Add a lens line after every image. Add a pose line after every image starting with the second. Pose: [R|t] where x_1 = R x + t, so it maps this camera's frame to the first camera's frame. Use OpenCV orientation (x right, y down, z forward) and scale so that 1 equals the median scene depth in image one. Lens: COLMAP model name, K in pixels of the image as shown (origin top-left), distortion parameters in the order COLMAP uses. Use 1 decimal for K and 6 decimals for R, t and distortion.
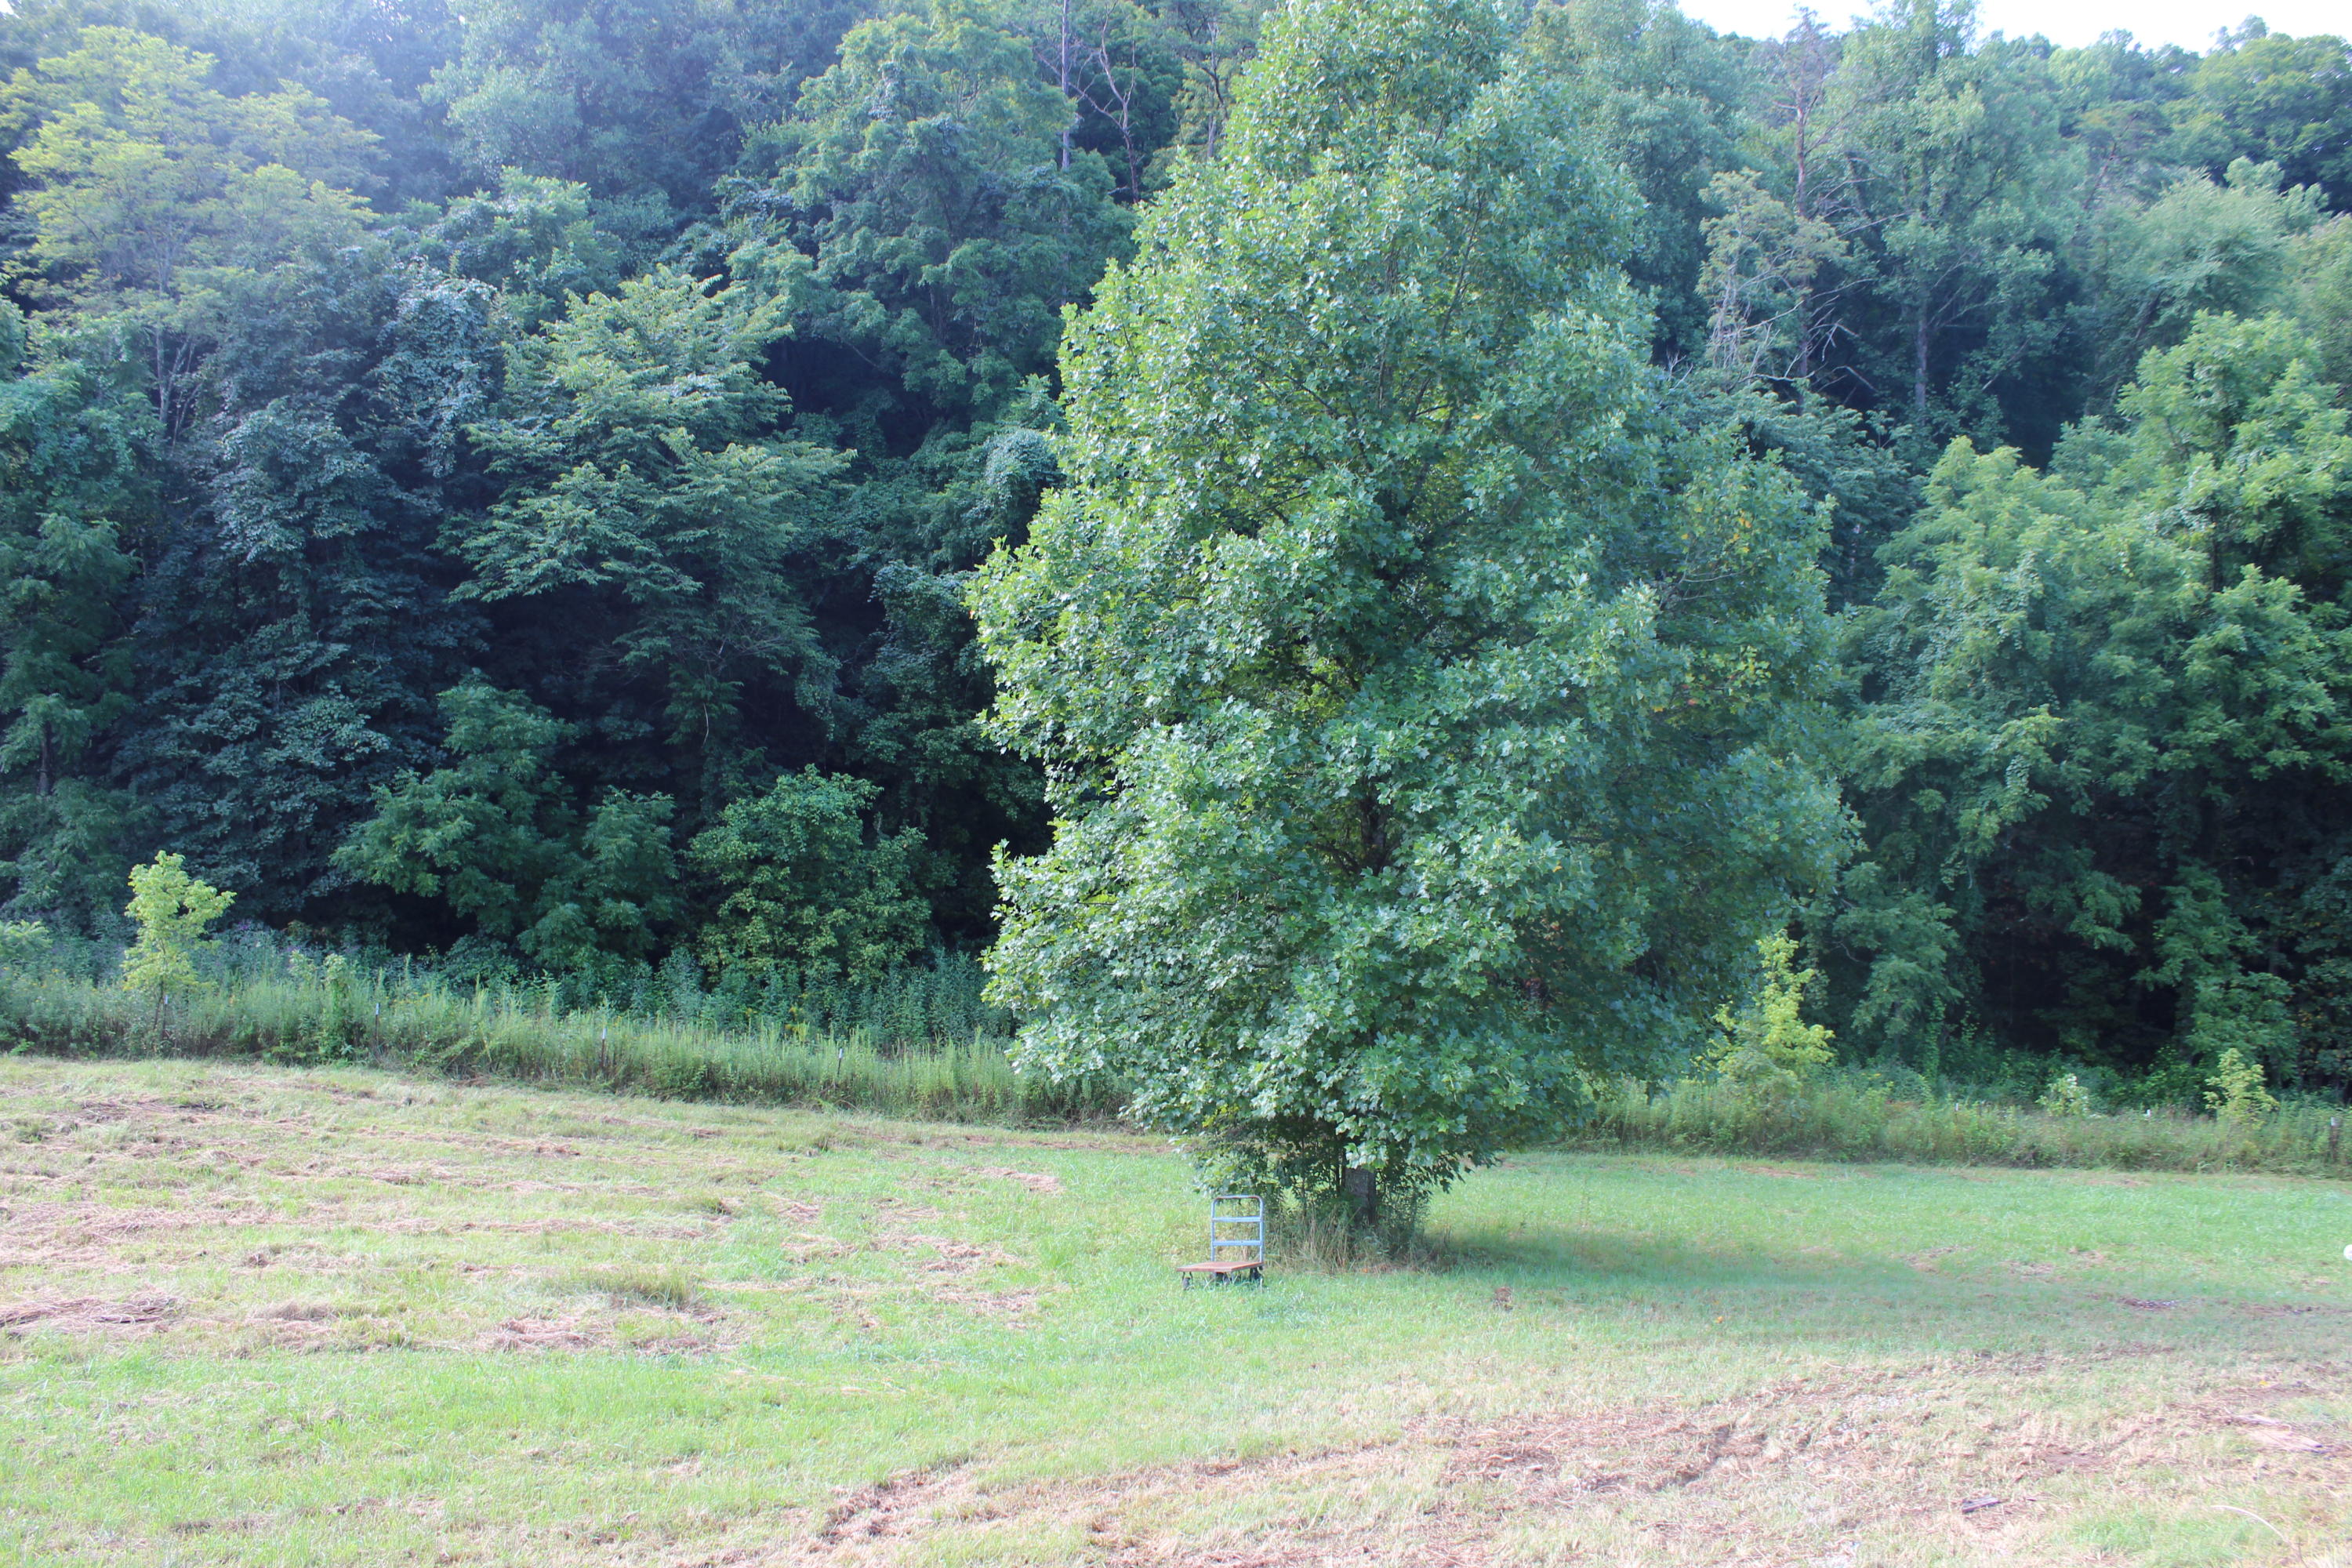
lens RADIAL K [[1949.2, 0, 1179.1], [0, 1949.2, 786.1], [0, 0, 1]] dist [-0.161036, 0.140588]
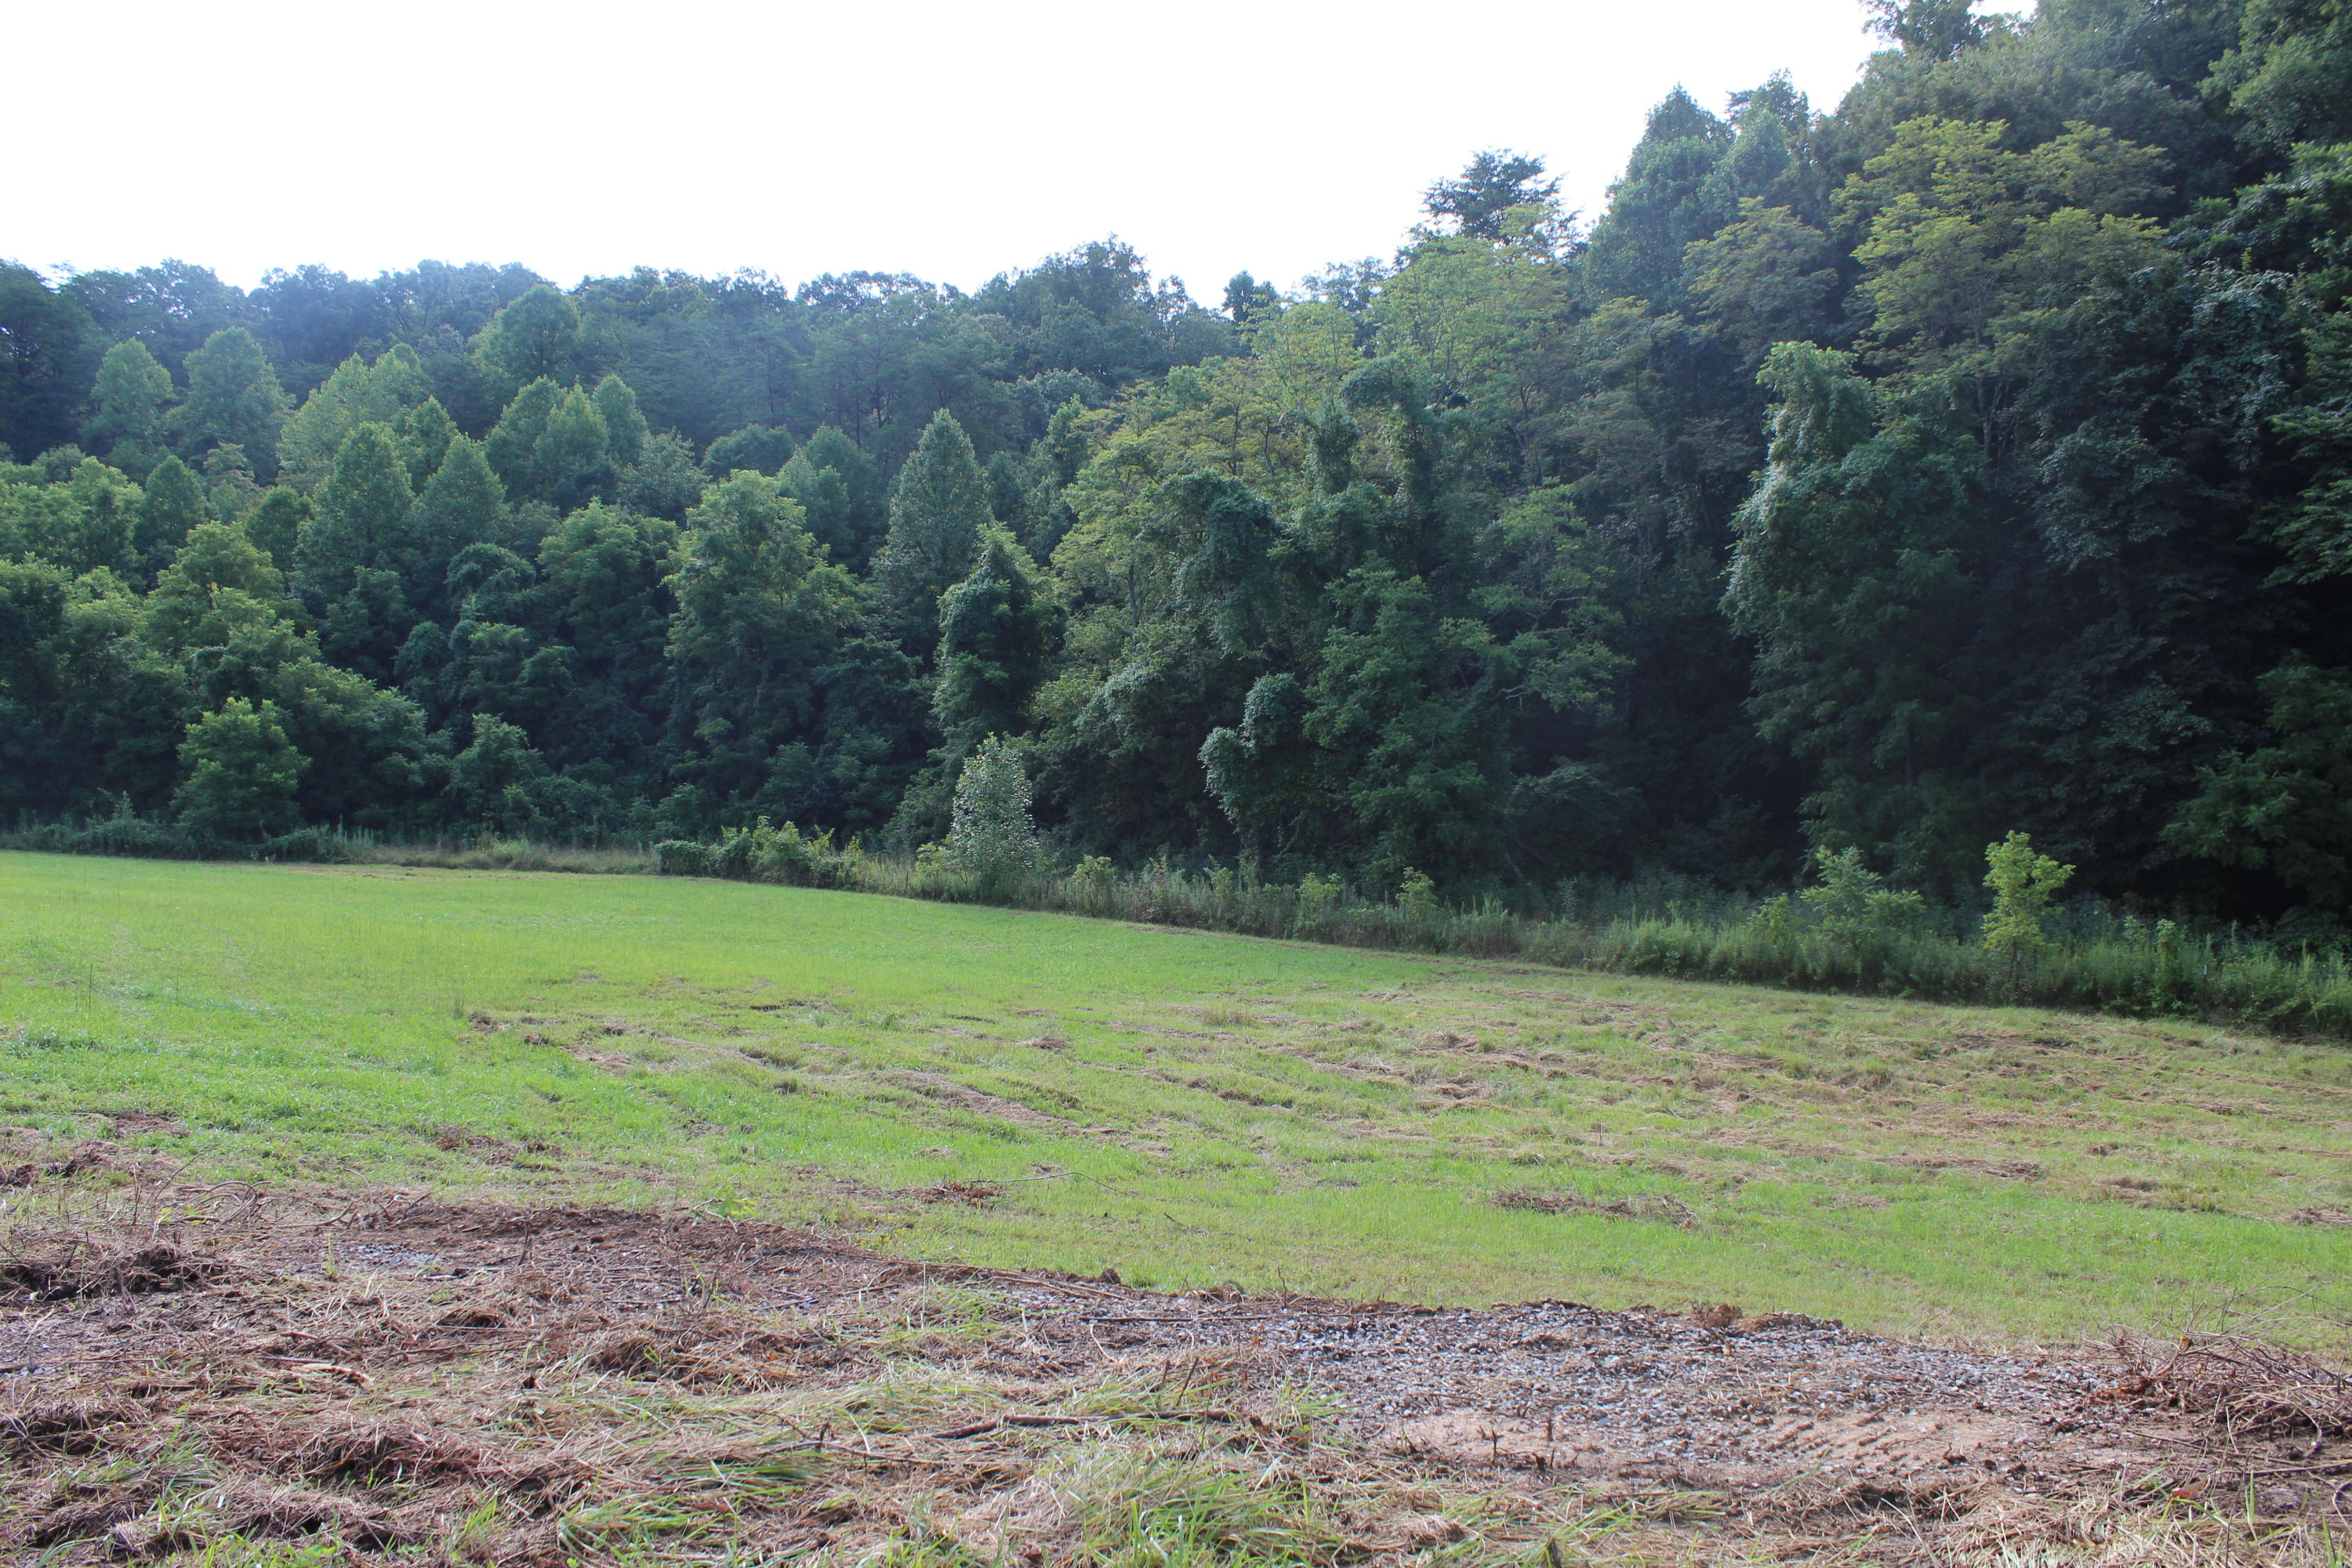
lens RADIAL K [[1949.2, 0, 1176.9], [0, 1949.2, 790.4], [0, 0, 1]] dist [-0.161036, 0.140588]
pose [[0.618191, -0.031181, -0.785409, 0.053947], [0.041173, 0.999126, -0.007258, -0.002613], [0.784948, -0.027851, 0.618935, -0.111357]]
